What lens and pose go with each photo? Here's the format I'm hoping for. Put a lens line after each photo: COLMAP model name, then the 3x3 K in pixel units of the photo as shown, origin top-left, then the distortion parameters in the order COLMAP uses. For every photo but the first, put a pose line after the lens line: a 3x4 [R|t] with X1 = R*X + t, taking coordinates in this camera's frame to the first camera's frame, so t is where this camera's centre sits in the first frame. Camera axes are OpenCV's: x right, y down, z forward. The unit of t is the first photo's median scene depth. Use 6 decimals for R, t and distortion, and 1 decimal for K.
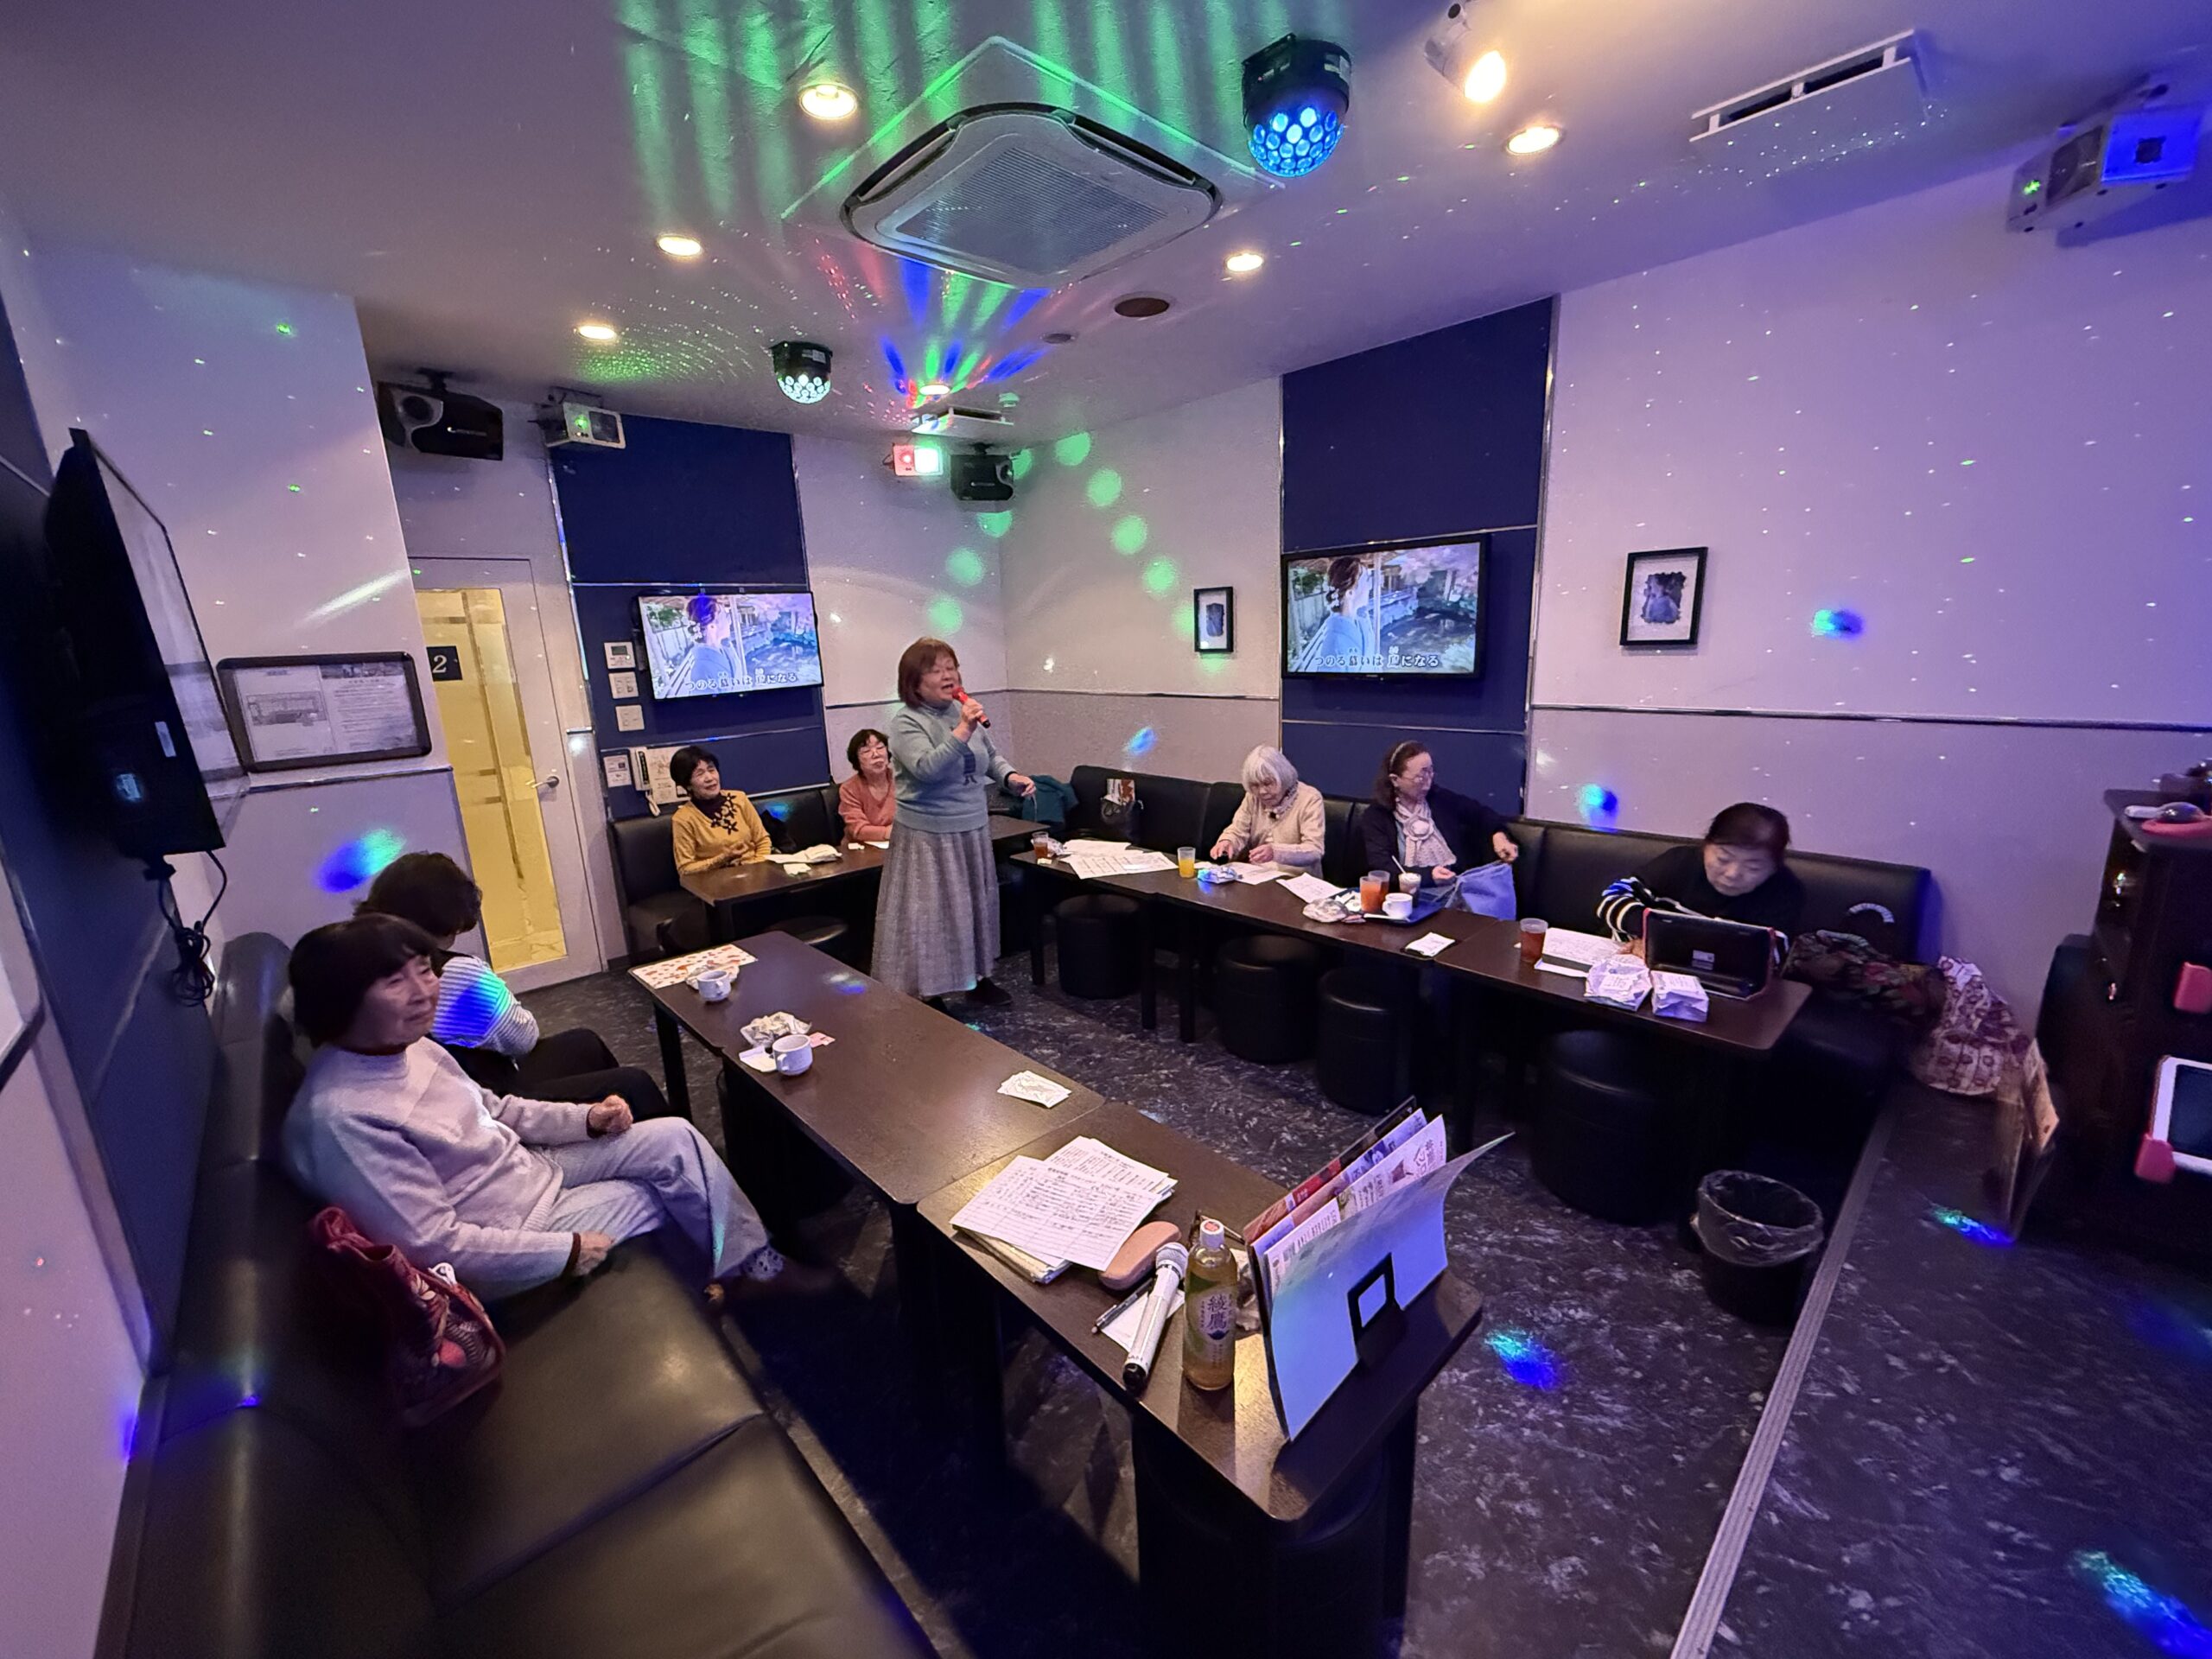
lens RADIAL K [[881.7, 0, 1104.7], [0, 881.7, 834.0], [0, 0, 1]] dist [-0.002663, 0.000752]
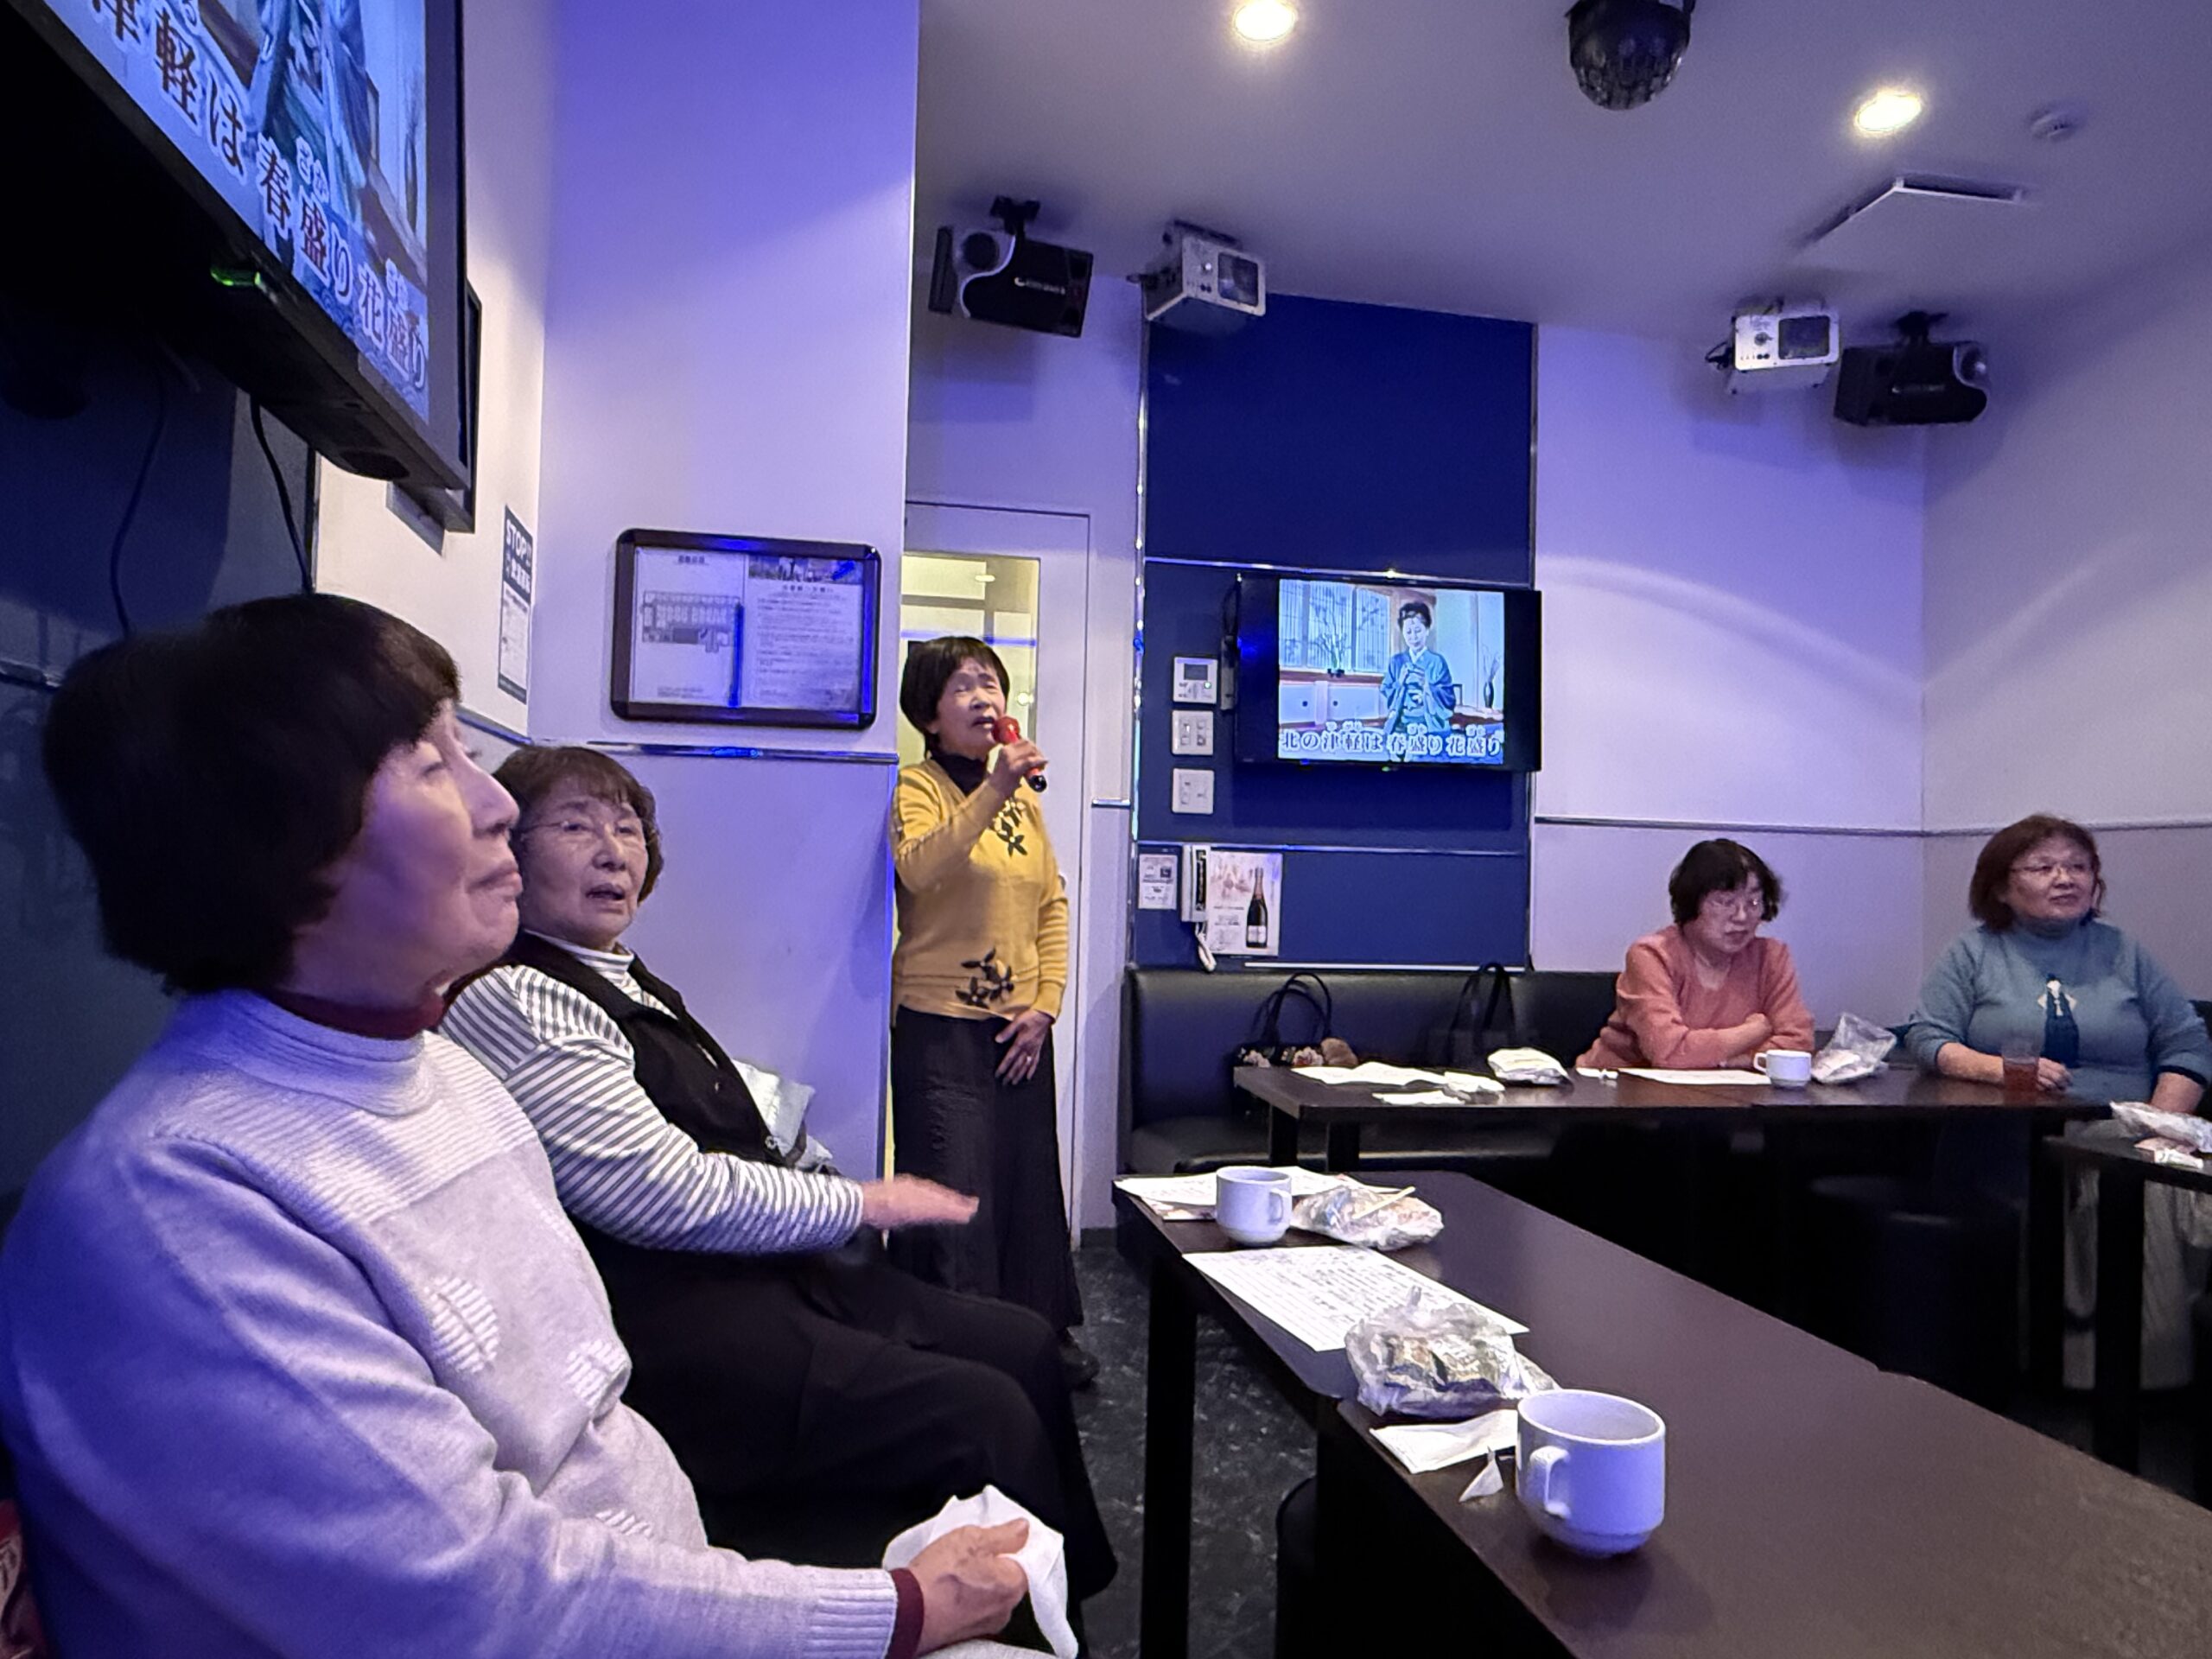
lens RADIAL K [[1363.5, 0, 1075.6], [0, 1363.5, 842.1], [0, 0, 1]] dist [-0.015920, 0.009283]
pose [[0.840521, 0.047859, -0.539661, -0.185974], [-0.179424, 0.964470, -0.193919, 0.111998], [0.511206, 0.259821, 0.819244, 0.365656]]
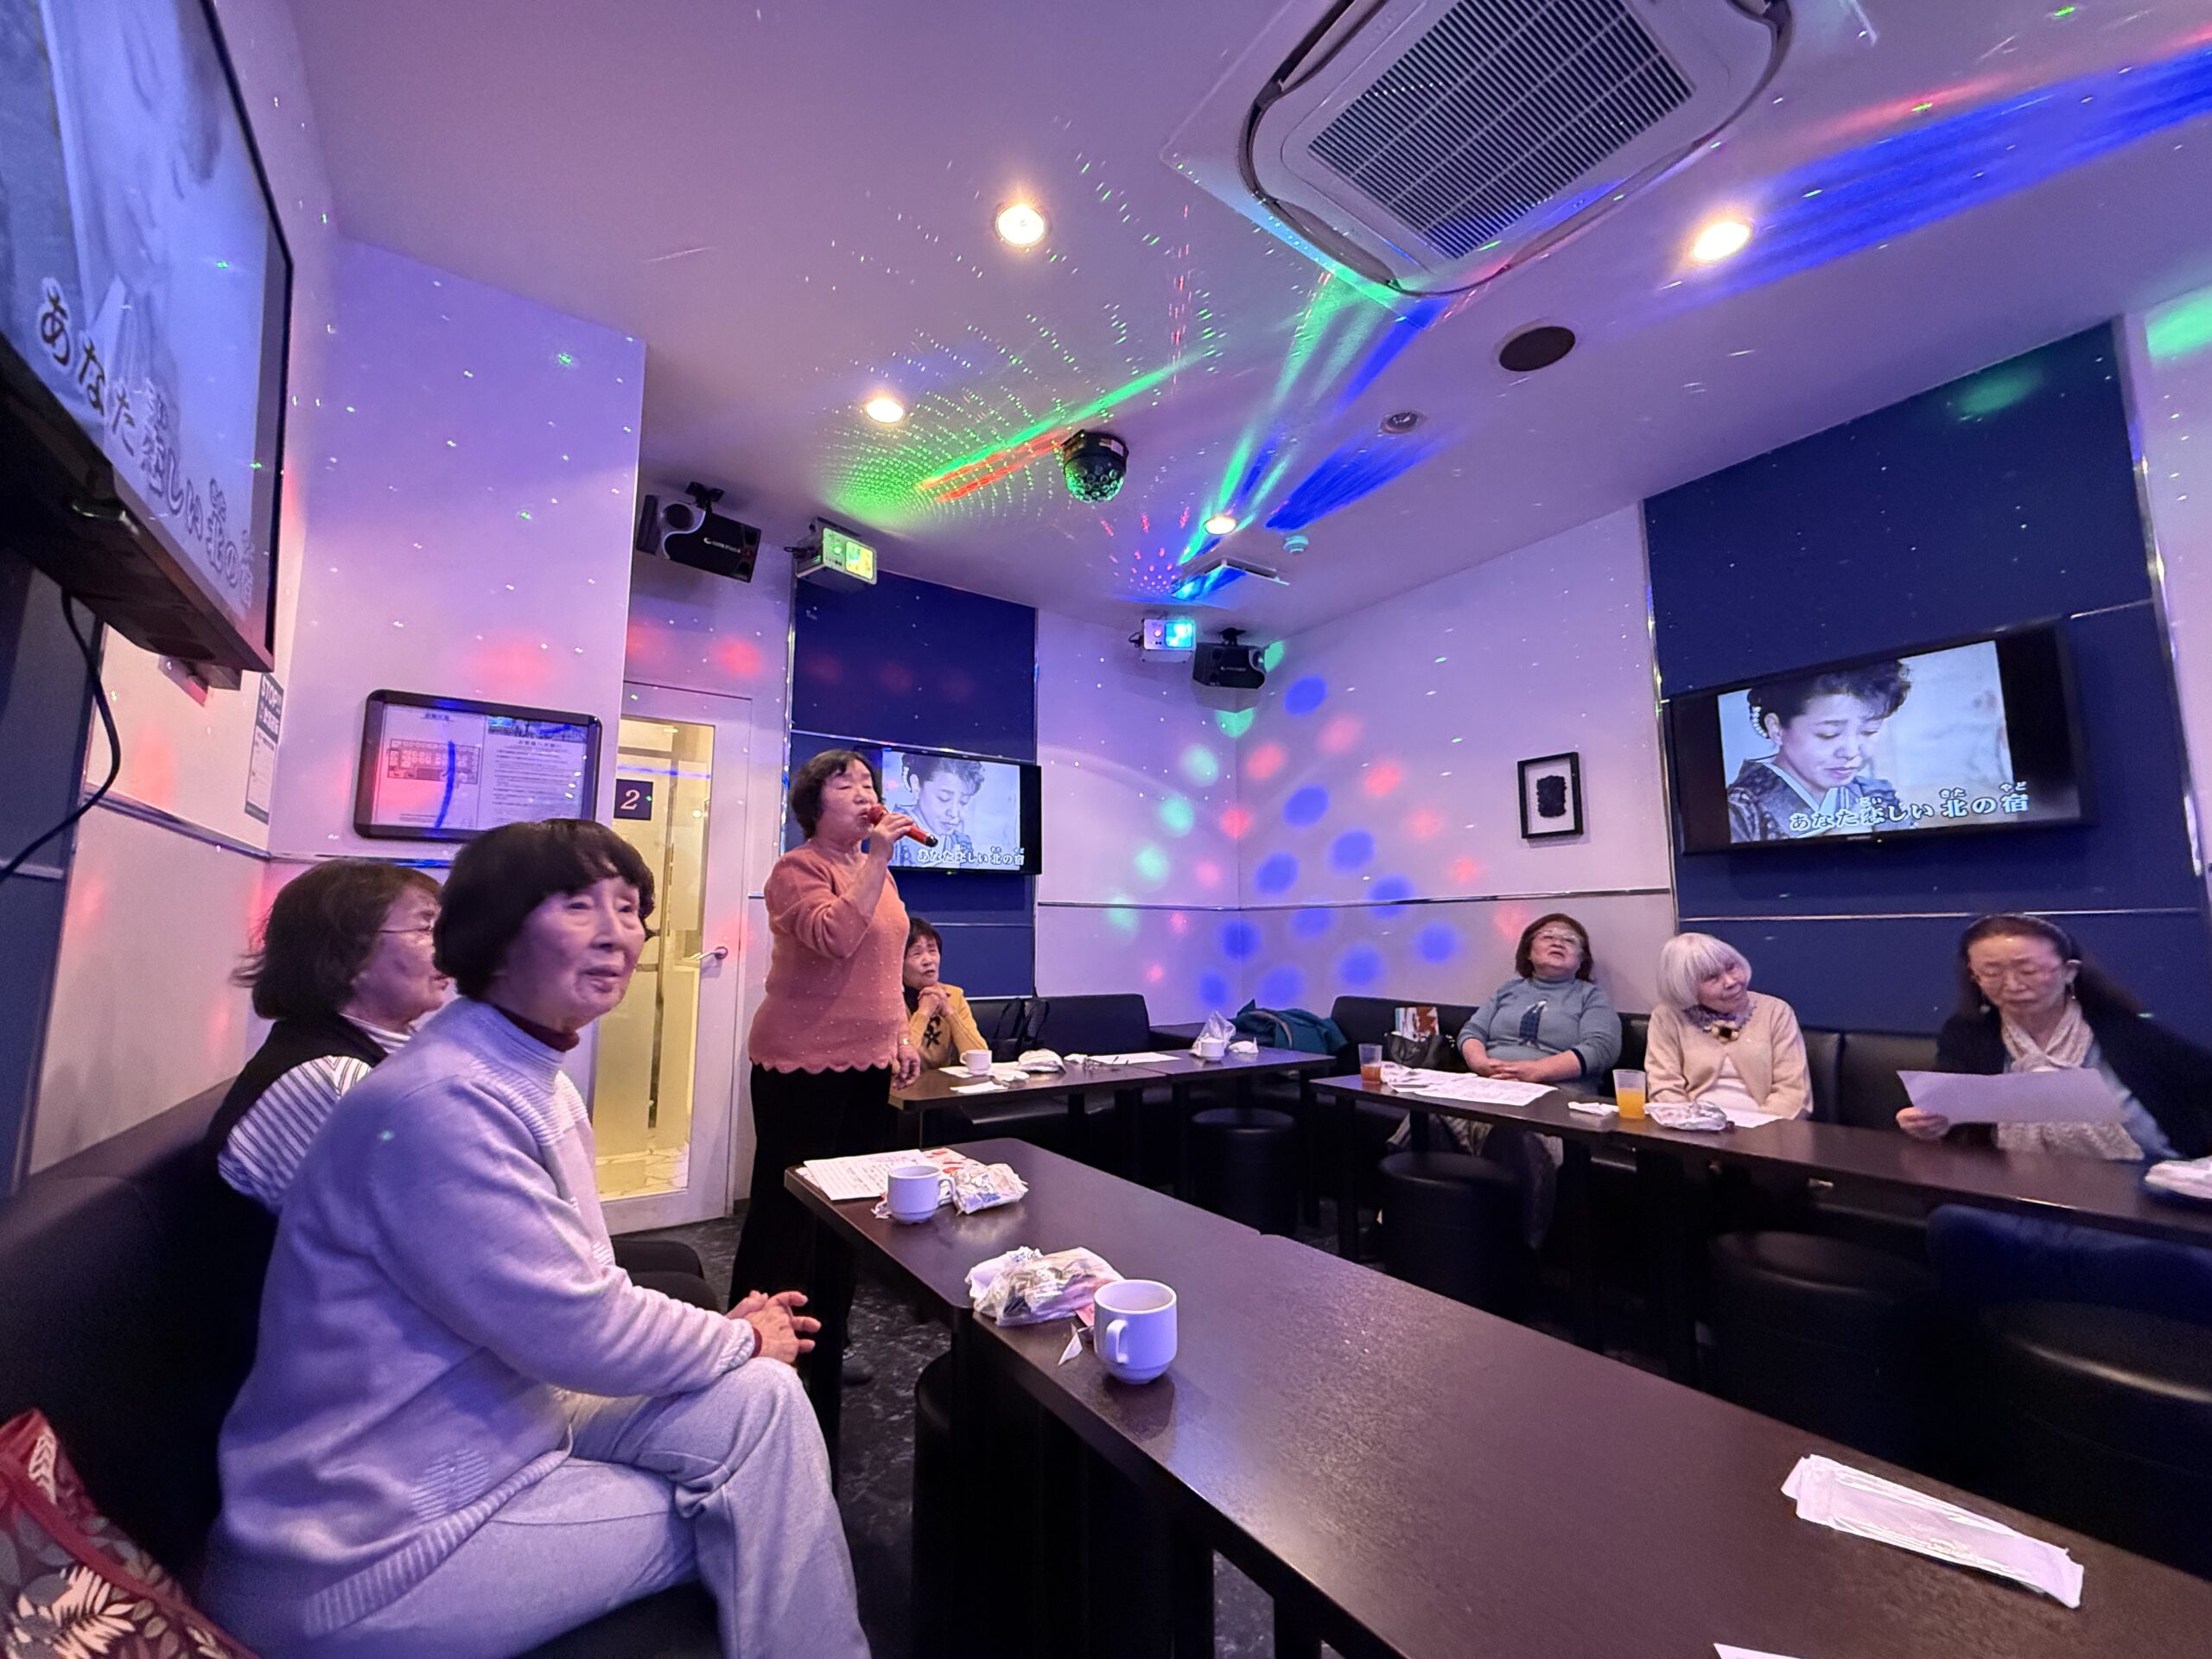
lens RADIAL K [[881.7, 0, 1095.5], [0, 881.7, 831.4], [0, 0, 1]] dist [-0.002663, 0.000752]
pose [[0.986471, 0.023133, -0.162294, -0.207800], [-0.076455, 0.940655, -0.330639, 0.103881], [0.145014, 0.338575, 0.929698, 0.340773]]
